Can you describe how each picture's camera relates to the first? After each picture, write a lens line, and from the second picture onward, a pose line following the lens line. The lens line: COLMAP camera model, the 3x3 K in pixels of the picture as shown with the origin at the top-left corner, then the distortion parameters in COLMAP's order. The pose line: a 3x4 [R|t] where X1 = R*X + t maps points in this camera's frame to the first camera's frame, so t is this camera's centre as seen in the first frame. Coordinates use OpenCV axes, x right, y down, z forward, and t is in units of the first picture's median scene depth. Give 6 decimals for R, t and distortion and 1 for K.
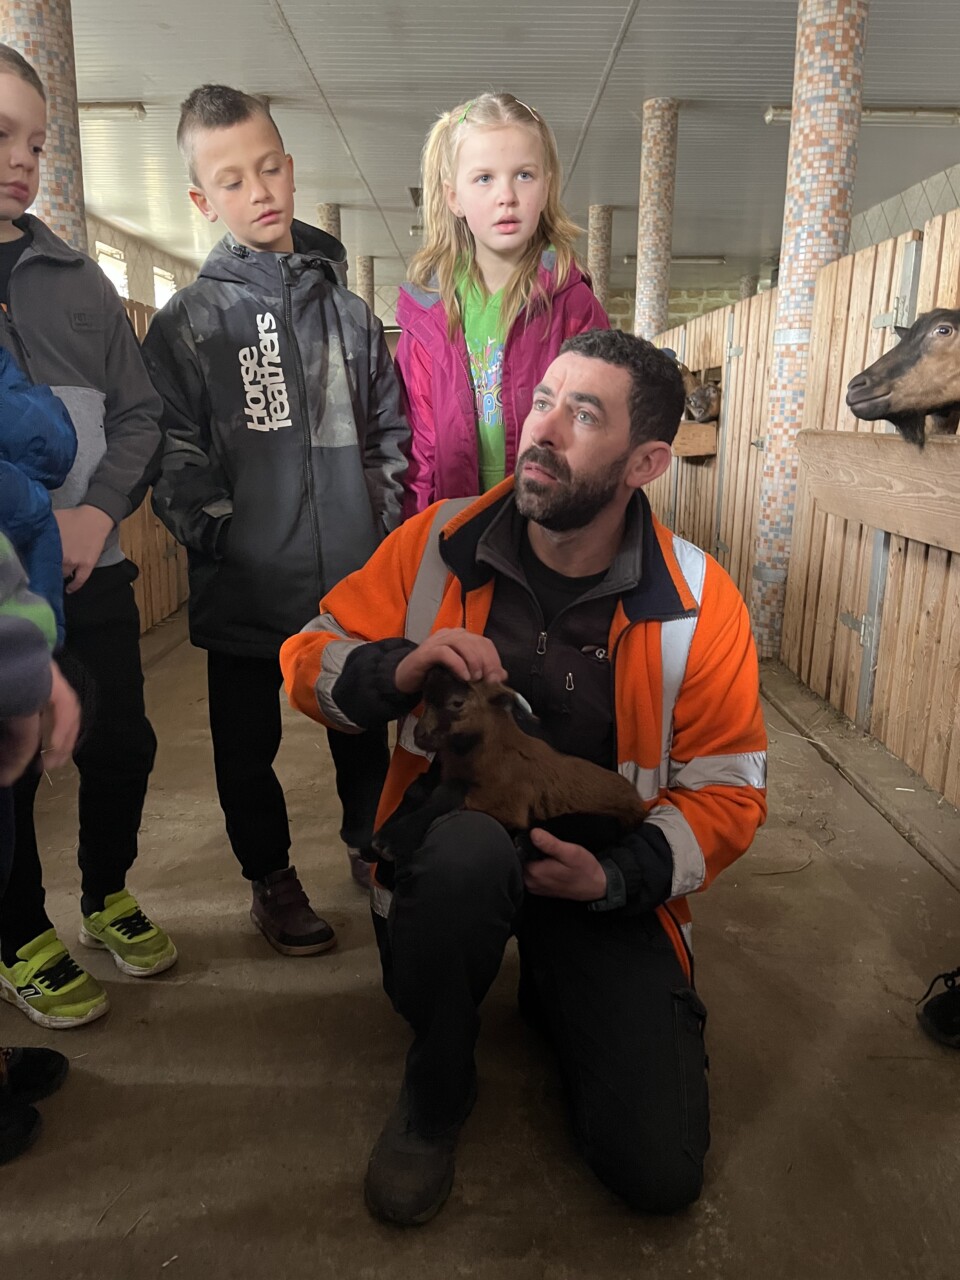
lens RADIAL K [[965.7, 0, 484.2], [0, 965.7, 669.2], [0, 0, 1]] dist [0.060860, -0.086912]
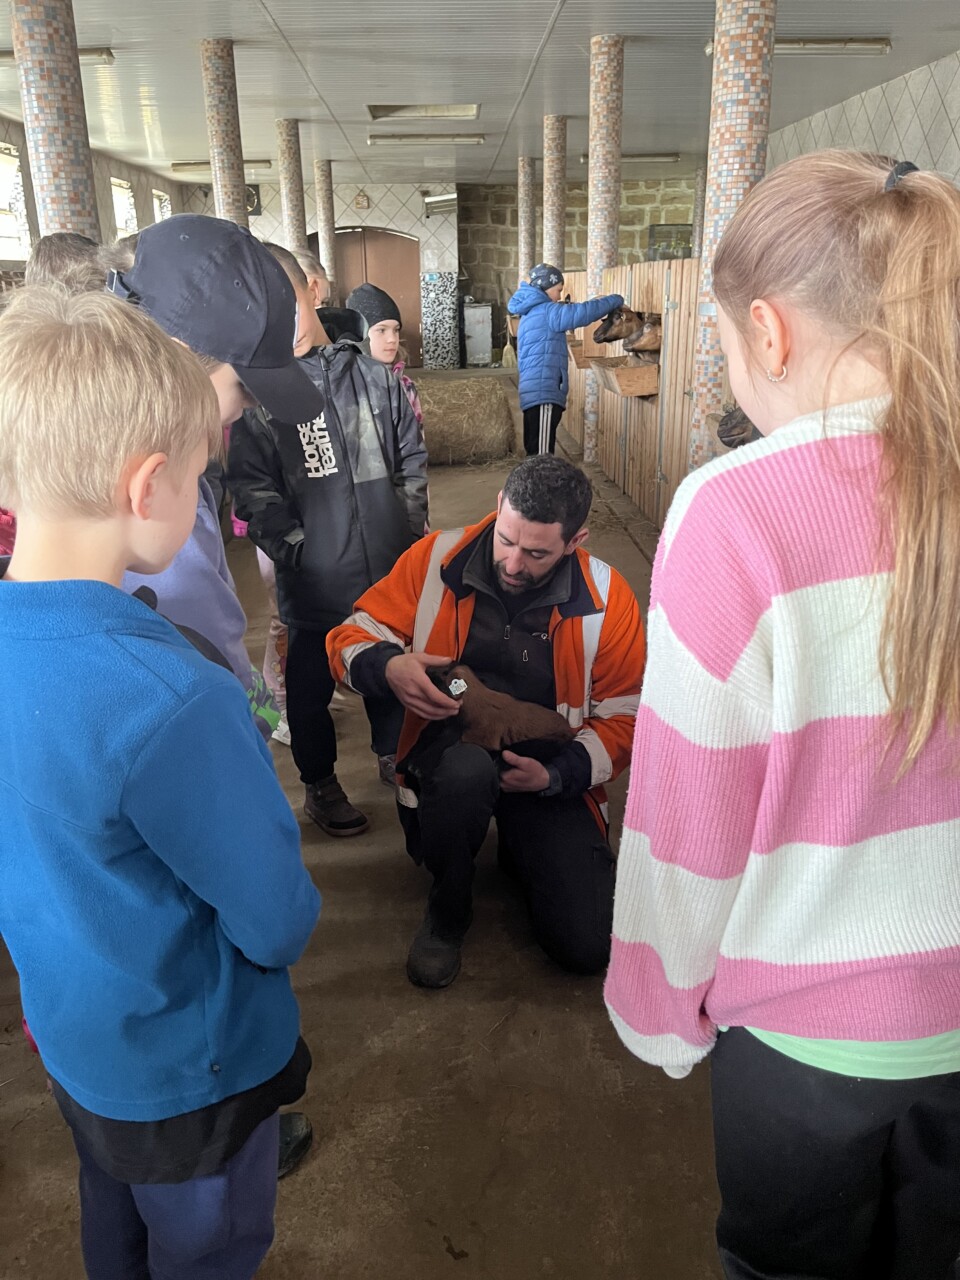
lens RADIAL K [[965.7, 0, 488.7], [0, 965.7, 659.8], [0, 0, 1]] dist [0.060860, -0.086912]
pose [[0.998861, -0.035404, 0.031975, -0.007043], [0.031815, 0.993800, 0.106533, -0.054438], [-0.035548, -0.105394, 0.993795, -0.201822]]
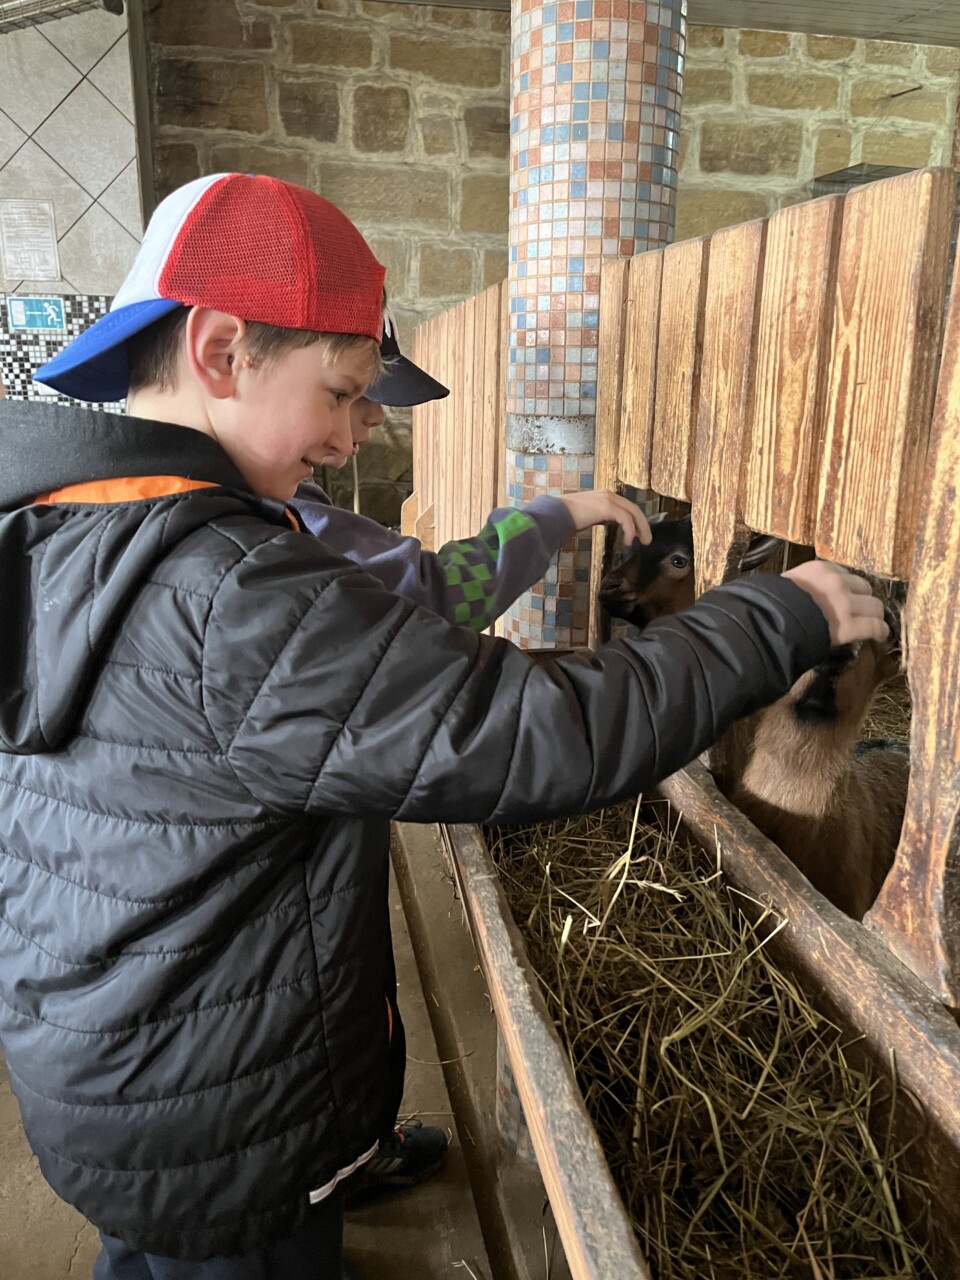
lens RADIAL K [[965.7, 0, 486.3], [0, 965.7, 673.2], [0, 0, 1]] dist [0.060860, -0.086912]
pose [[0.977663, -0.058176, 0.201967, 0.190029], [0.047865, 0.997307, 0.055573, -0.999043], [-0.204657, -0.044665, 0.977814, 3.360553]]
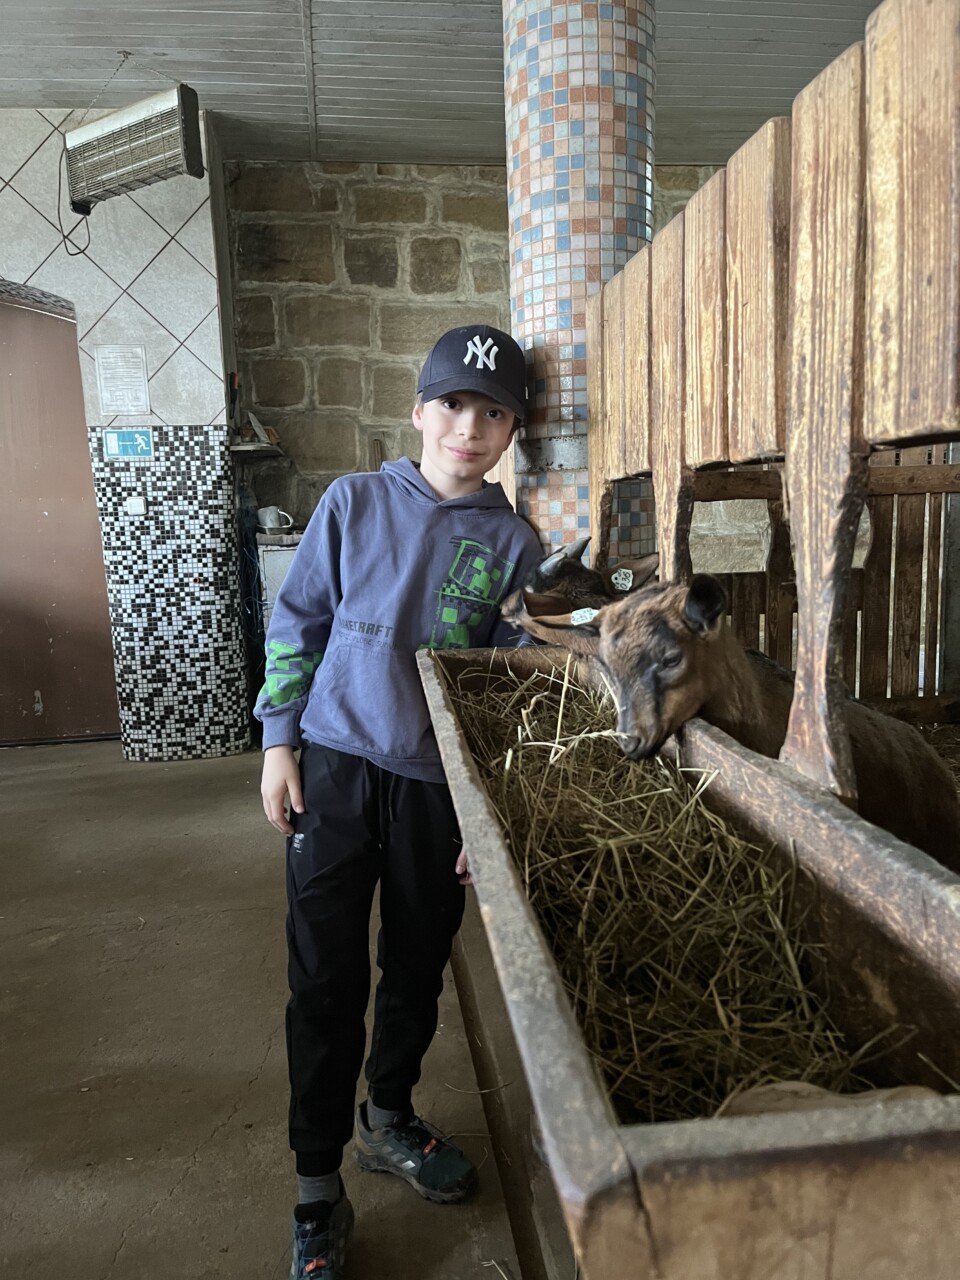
lens RADIAL K [[965.7, 0, 480.3], [0, 965.7, 684.9], [0, 0, 1]] dist [0.060860, -0.086912]
pose [[0.990262, -0.057127, 0.126956, 0.206439], [0.067585, 0.994529, -0.079647, -0.935258], [-0.121711, 0.087452, 0.988705, 3.319195]]
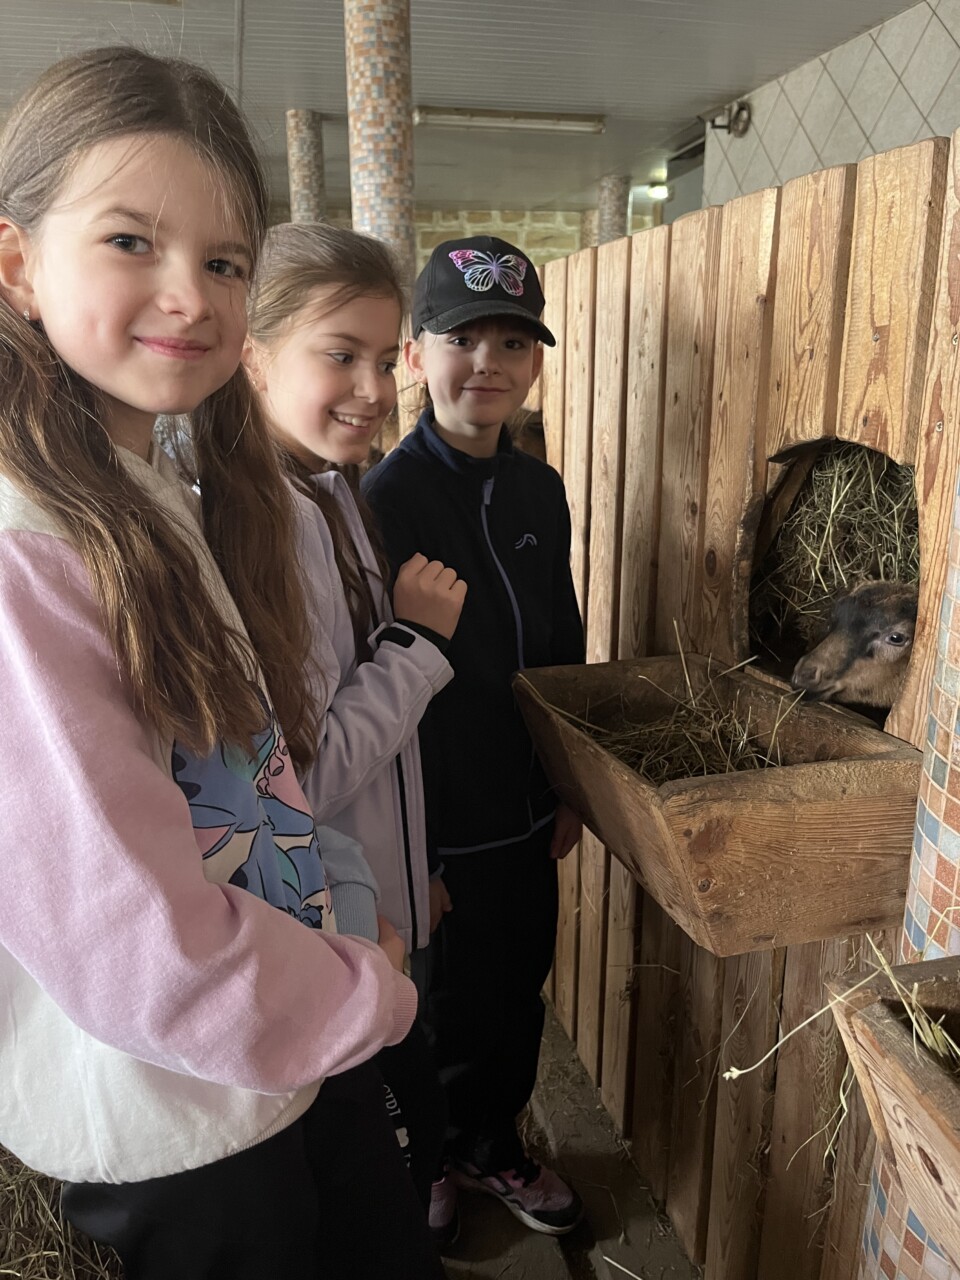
lens RADIAL K [[965.7, 0, 451.5], [0, 965.7, 680.5], [0, 0, 1]] dist [0.060860, -0.086912]
pose [[0.978747, -0.074268, 0.191149, 0.164868], [0.066319, 0.996660, 0.047659, -0.556908], [-0.194050, -0.033969, 0.980403, 1.780823]]
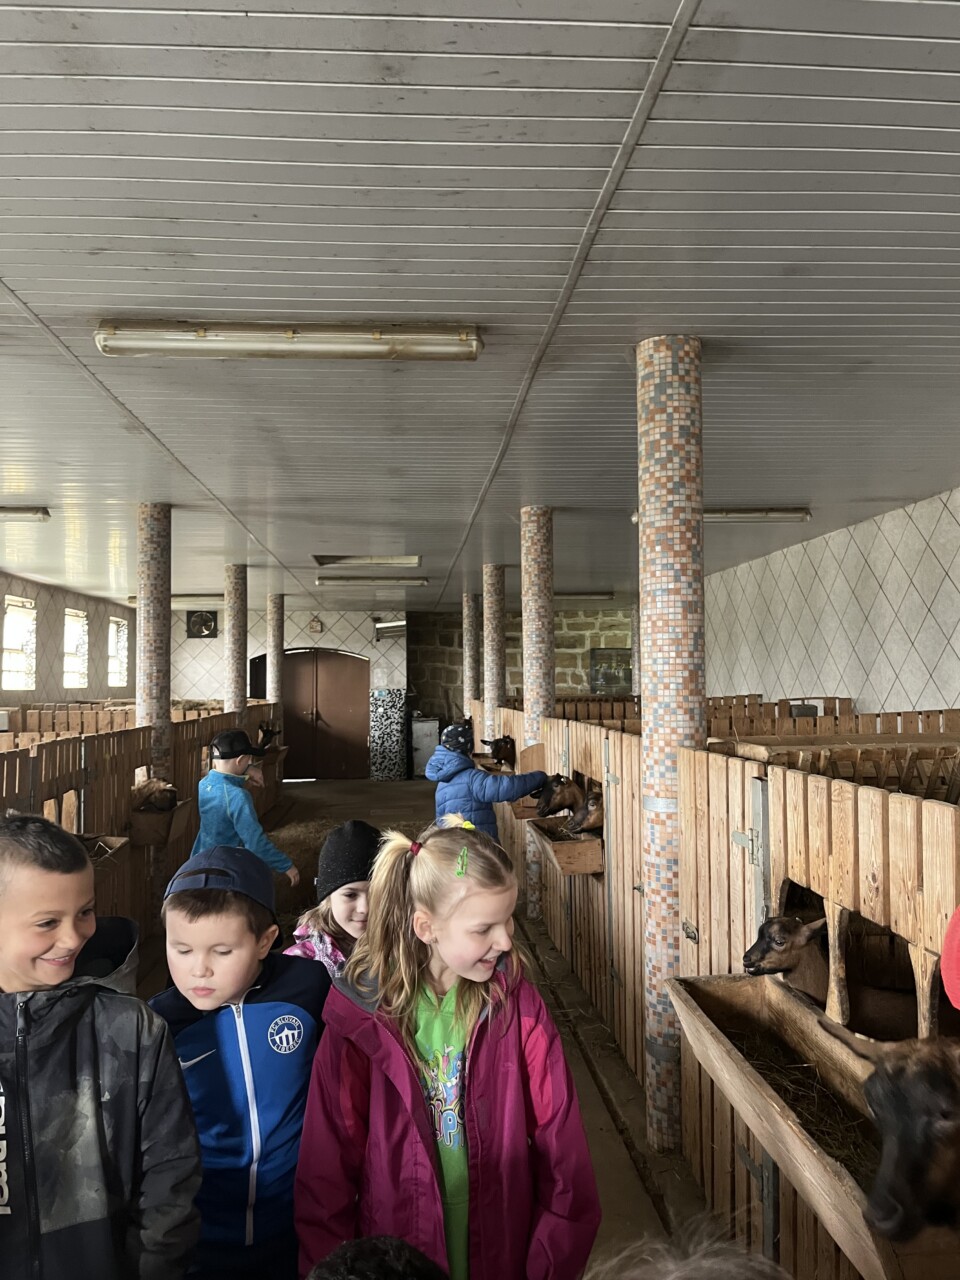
lens RADIAL K [[965.7, 0, 471.5], [0, 965.7, 650.0], [0, 0, 1]] dist [0.060860, -0.086912]
pose [[0.997660, -0.011455, 0.067411, 0.060804], [0.030469, 0.957056, -0.288297, -0.213459], [-0.061214, 0.289676, 0.955165, 0.027019]]
